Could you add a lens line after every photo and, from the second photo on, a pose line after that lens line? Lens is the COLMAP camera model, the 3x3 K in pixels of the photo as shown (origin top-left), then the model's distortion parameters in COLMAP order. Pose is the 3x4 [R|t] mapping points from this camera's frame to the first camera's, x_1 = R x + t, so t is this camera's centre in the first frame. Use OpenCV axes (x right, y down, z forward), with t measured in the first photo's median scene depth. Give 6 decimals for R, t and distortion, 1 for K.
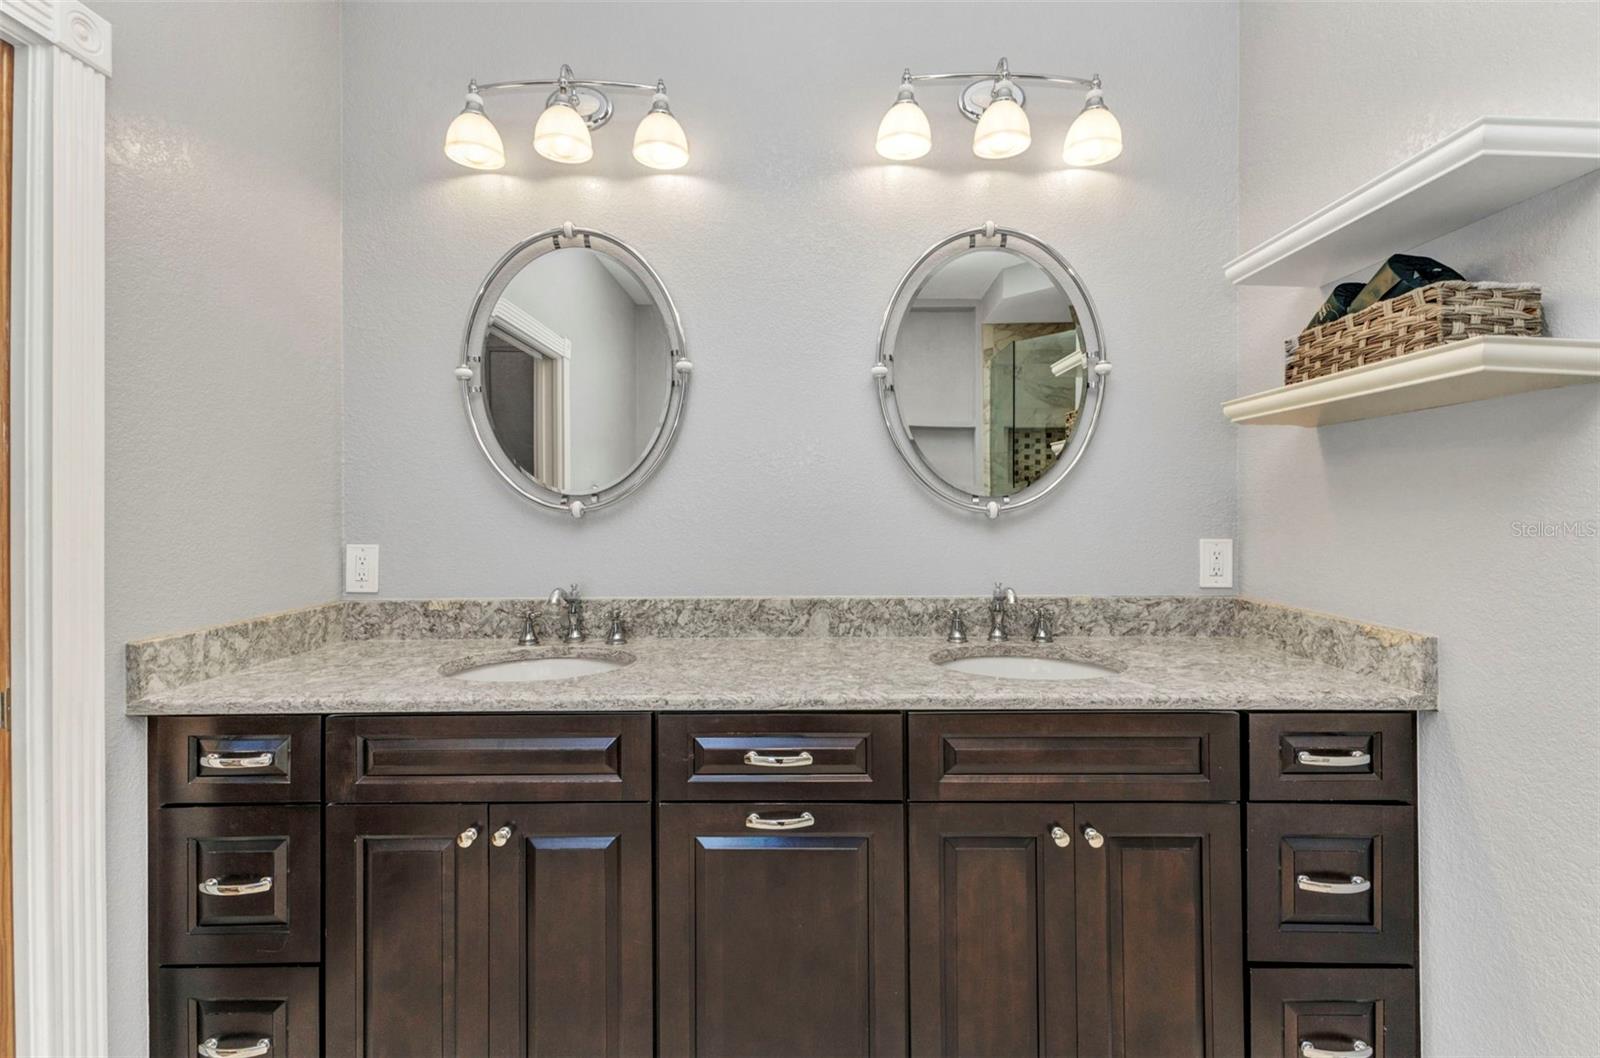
lens RADIAL K [[716.3, 0, 789.3], [0, 716.3, 496.4], [0, 0, 1]] dist [0.015552, -0.000076]
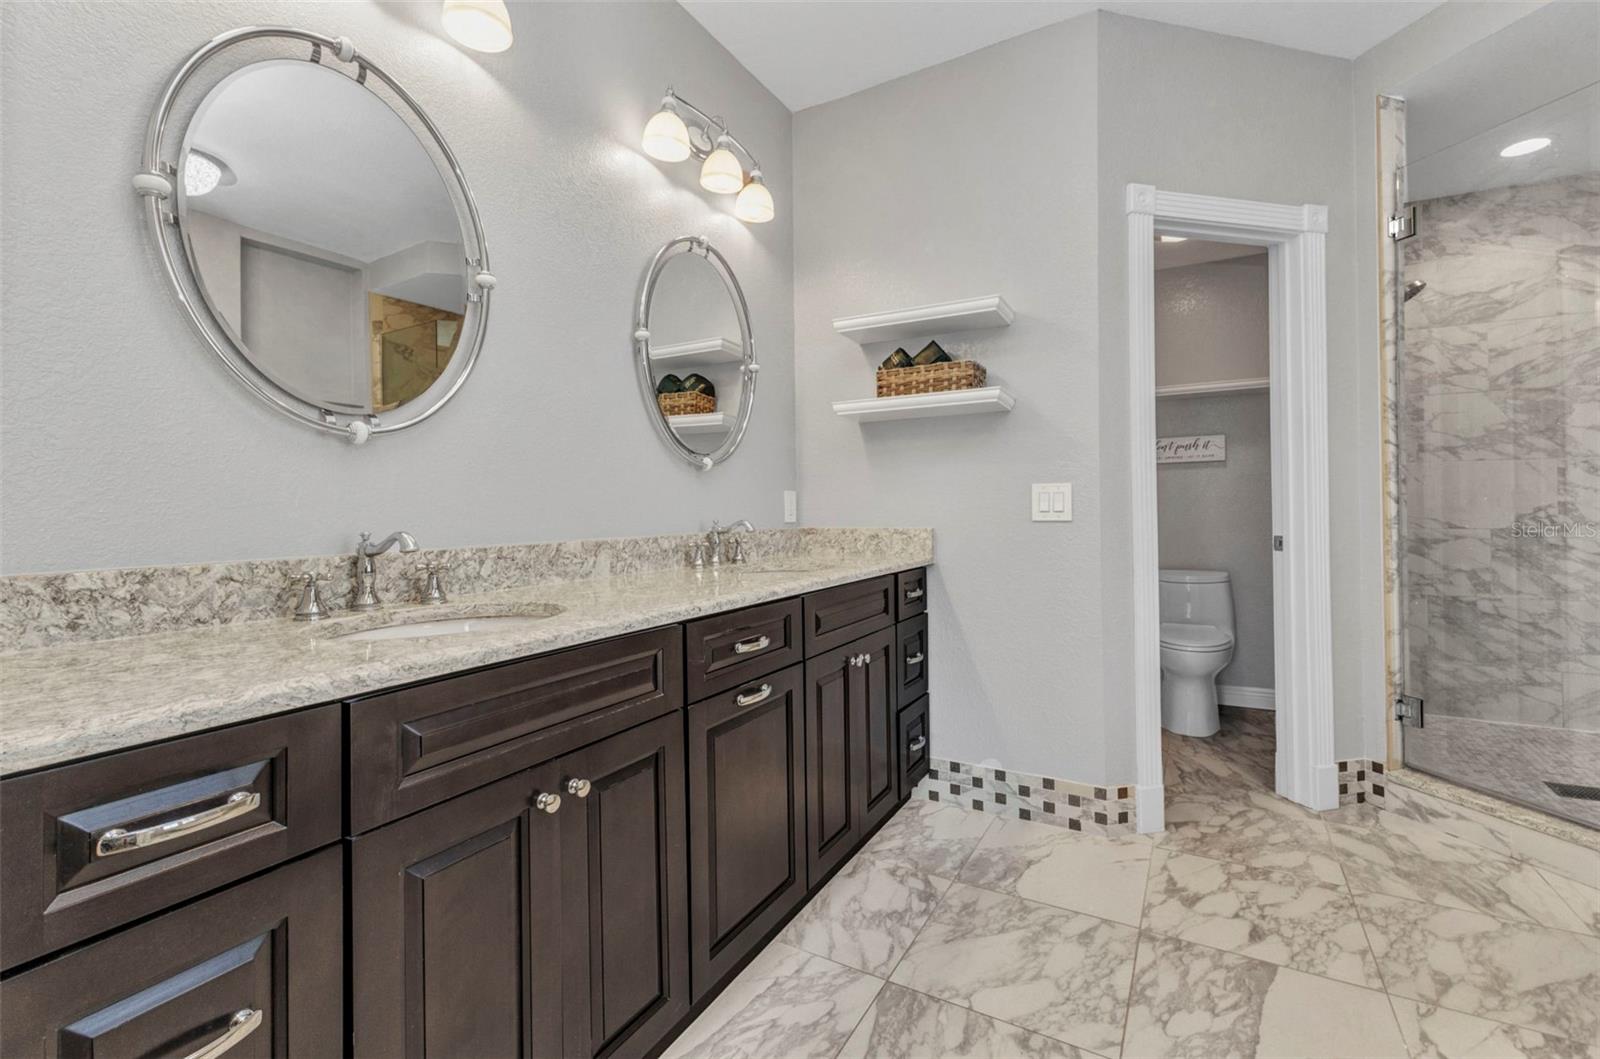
lens RADIAL K [[716.3, 0, 789.3], [0, 716.3, 496.9], [0, 0, 1]] dist [0.015552, -0.000076]
pose [[0.478116, 0.018379, 0.878104, -0.748263], [-0.002493, 0.999805, -0.019568, 0.099151], [-0.878293, 0.007167, 0.478069, 0.259708]]
